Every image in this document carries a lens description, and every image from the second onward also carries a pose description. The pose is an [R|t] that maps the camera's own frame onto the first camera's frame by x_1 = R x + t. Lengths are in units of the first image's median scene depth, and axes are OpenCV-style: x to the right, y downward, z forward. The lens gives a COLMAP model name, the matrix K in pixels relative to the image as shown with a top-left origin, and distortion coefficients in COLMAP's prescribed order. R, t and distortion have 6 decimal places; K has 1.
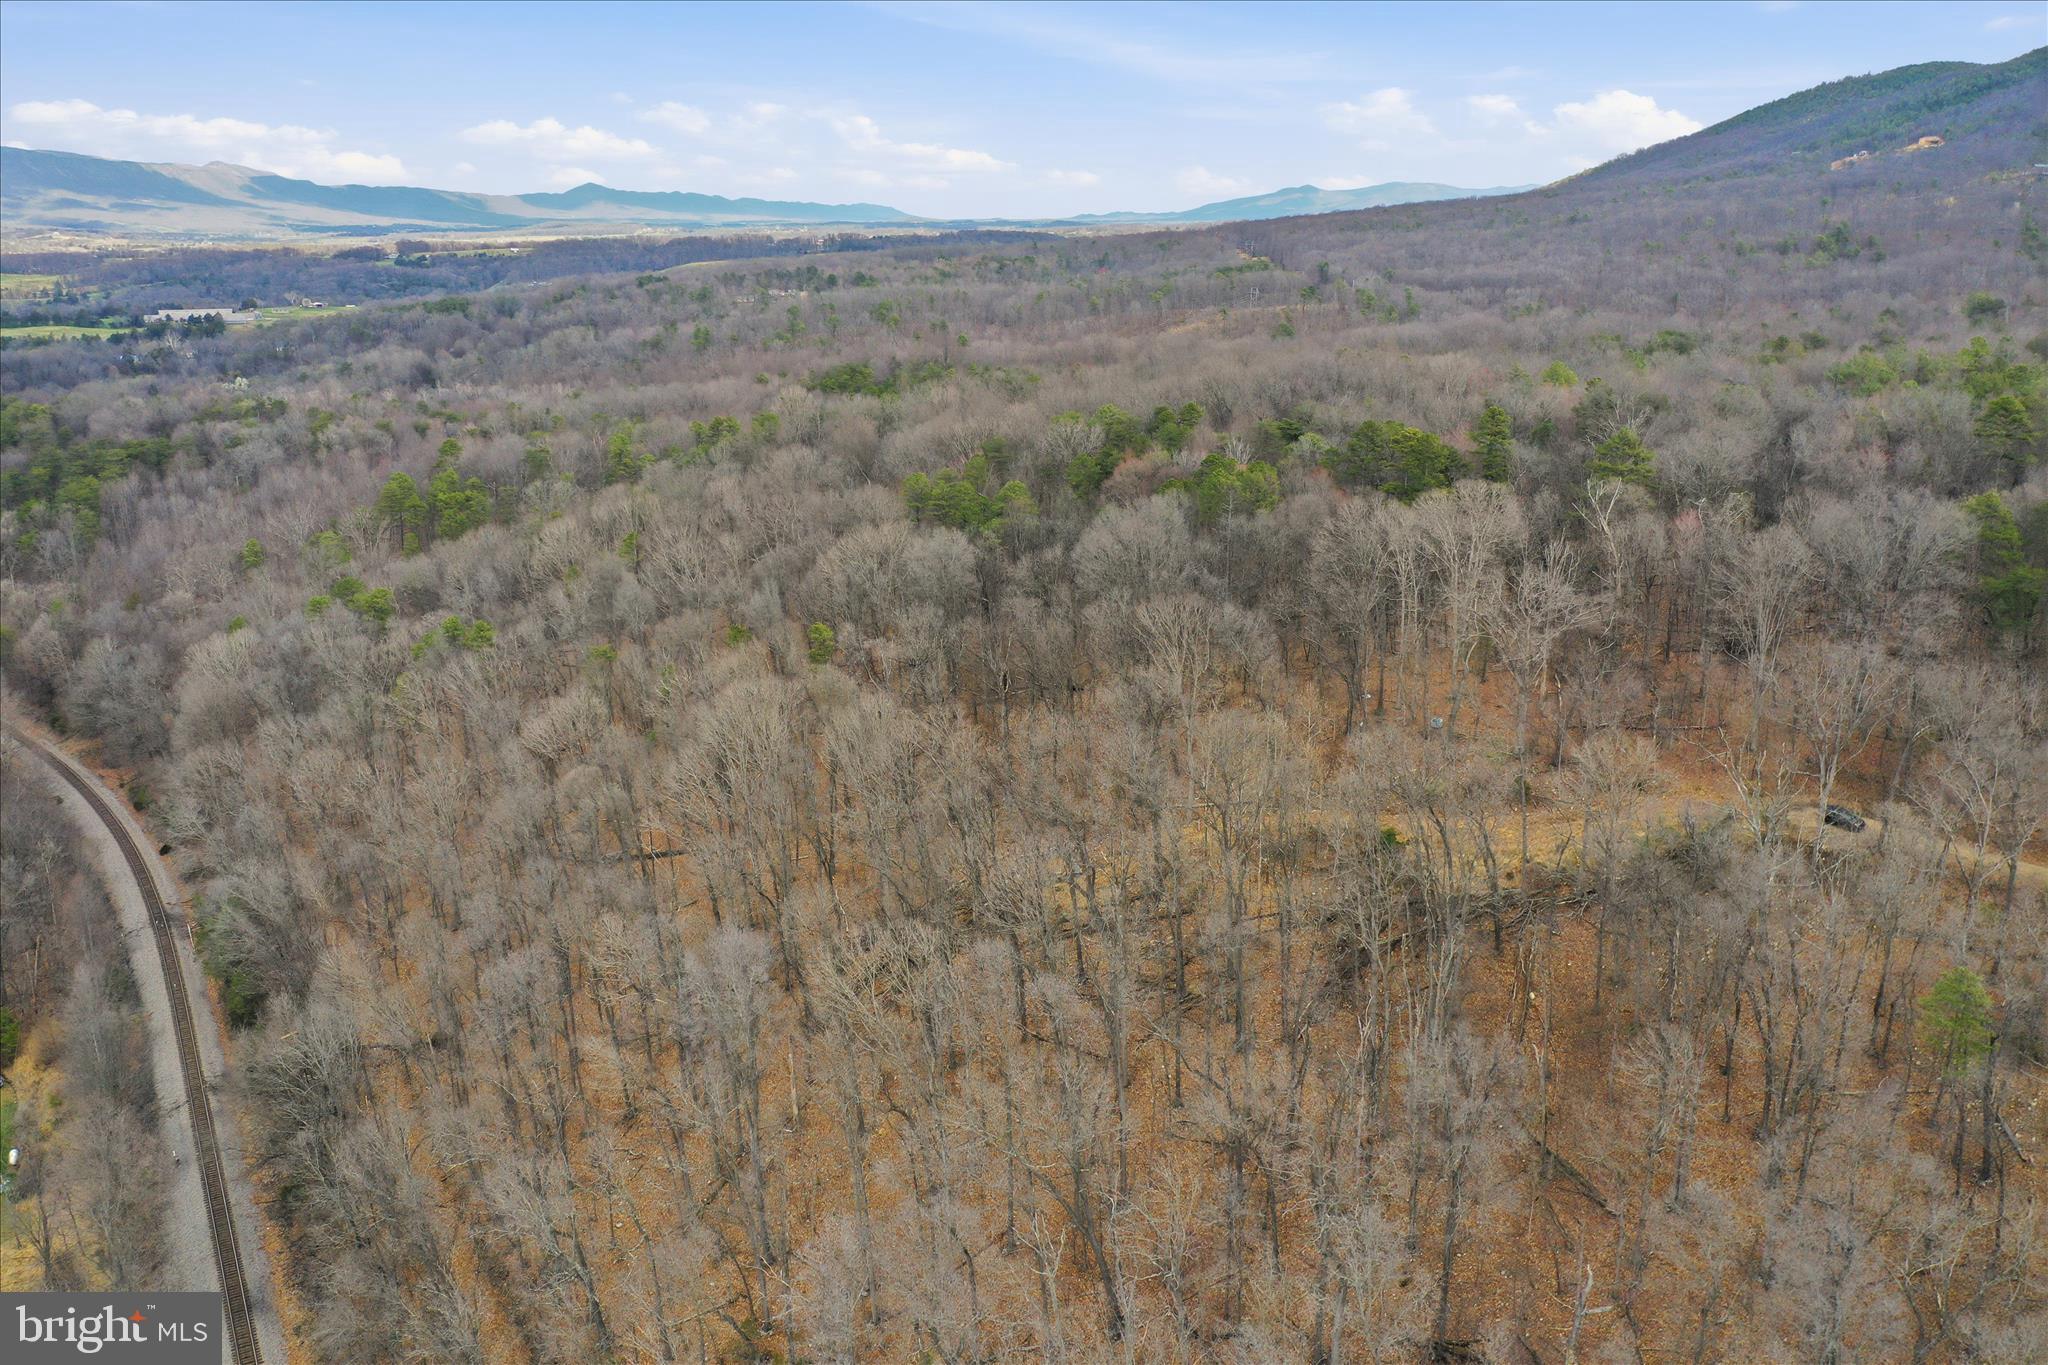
lens RADIAL K [[1632.9, 0, 1016.3], [0, 1632.9, 675.9], [0, 0, 1]] dist [0.001892, -0.002304]
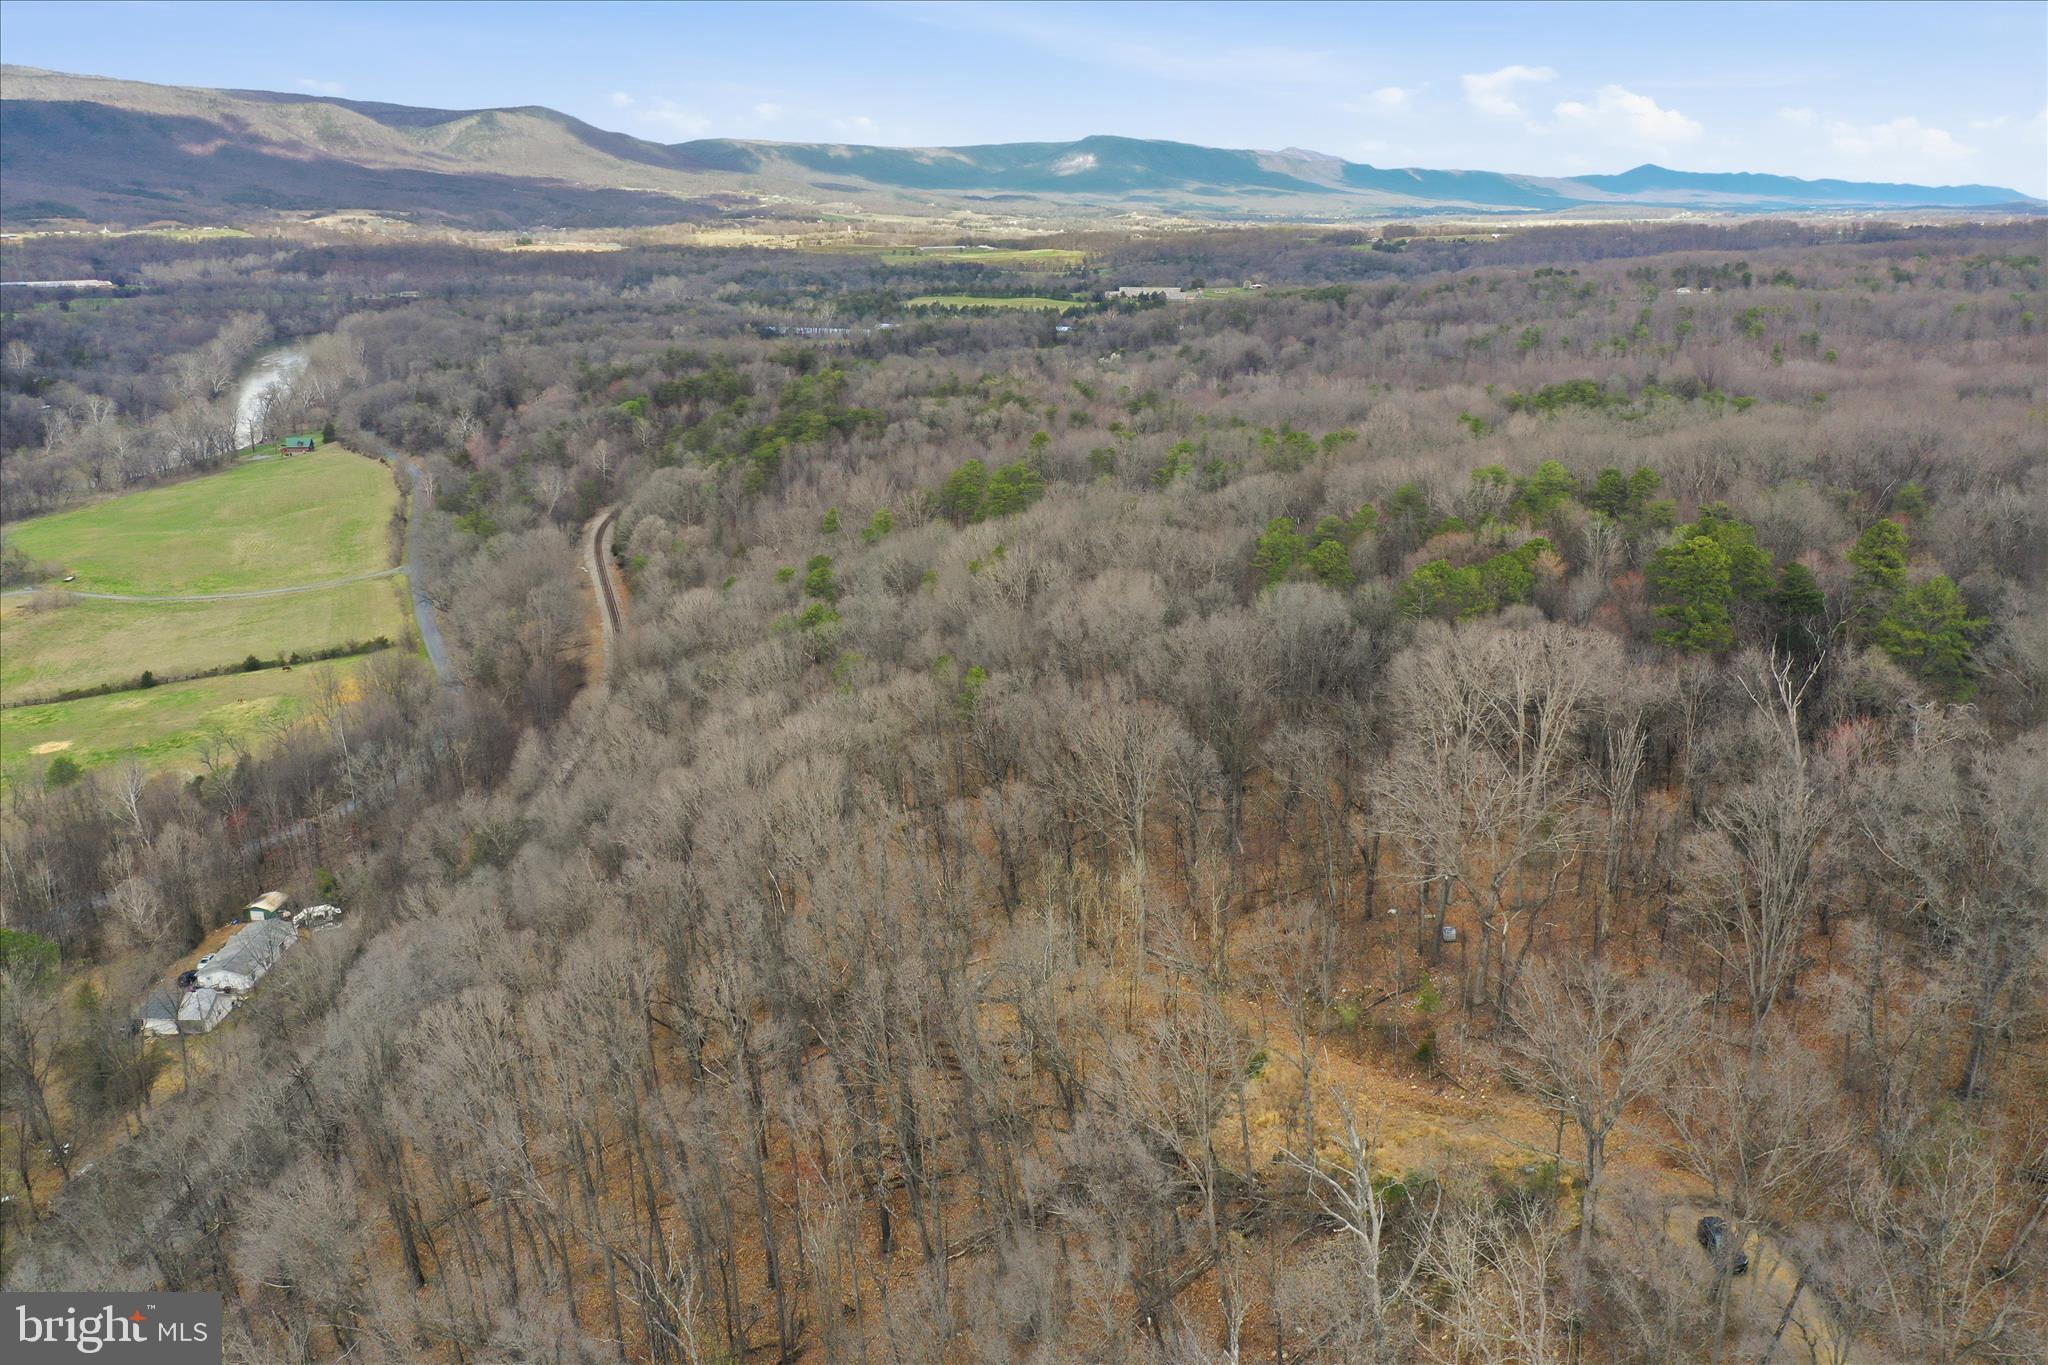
lens RADIAL K [[1632.9, 0, 1011.6], [0, 1632.9, 685.0], [0, 0, 1]] dist [0.001892, -0.002304]
pose [[0.816349, 0.167580, -0.552713, 0.115204], [-0.158880, 0.985218, 0.064050, -0.023578], [0.555276, 0.035528, 0.830907, 0.061831]]
